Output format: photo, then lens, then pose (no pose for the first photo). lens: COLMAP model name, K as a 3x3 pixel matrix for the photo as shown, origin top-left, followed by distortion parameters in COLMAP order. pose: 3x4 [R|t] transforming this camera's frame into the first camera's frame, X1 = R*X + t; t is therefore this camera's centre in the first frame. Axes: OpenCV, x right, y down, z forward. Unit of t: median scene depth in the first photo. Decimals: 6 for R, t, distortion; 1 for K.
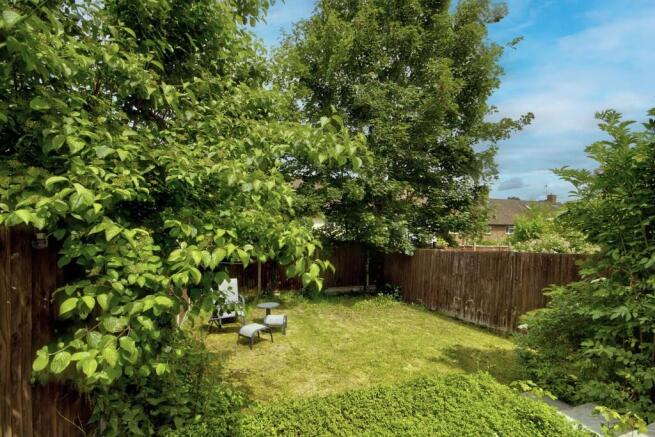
lens RADIAL K [[341.8, 0, 327.5], [0, 341.8, 218.5], [0, 0, 1]] dist [0.003002, 0.000631]
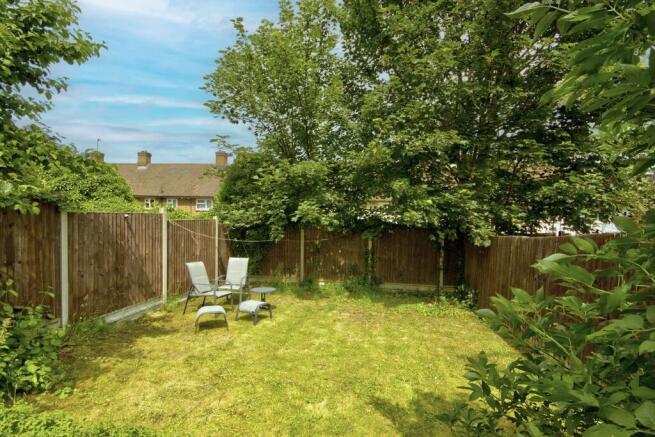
lens RADIAL K [[341.8, 0, 327.5], [0, 341.8, 218.5], [0, 0, 1]] dist [0.003002, 0.000631]
pose [[0.866513, 0.013481, -0.498973, 0.400195], [-0.011383, 0.999909, 0.007247, 0.071348], [0.499025, -0.000599, 0.866587, 0.351015]]
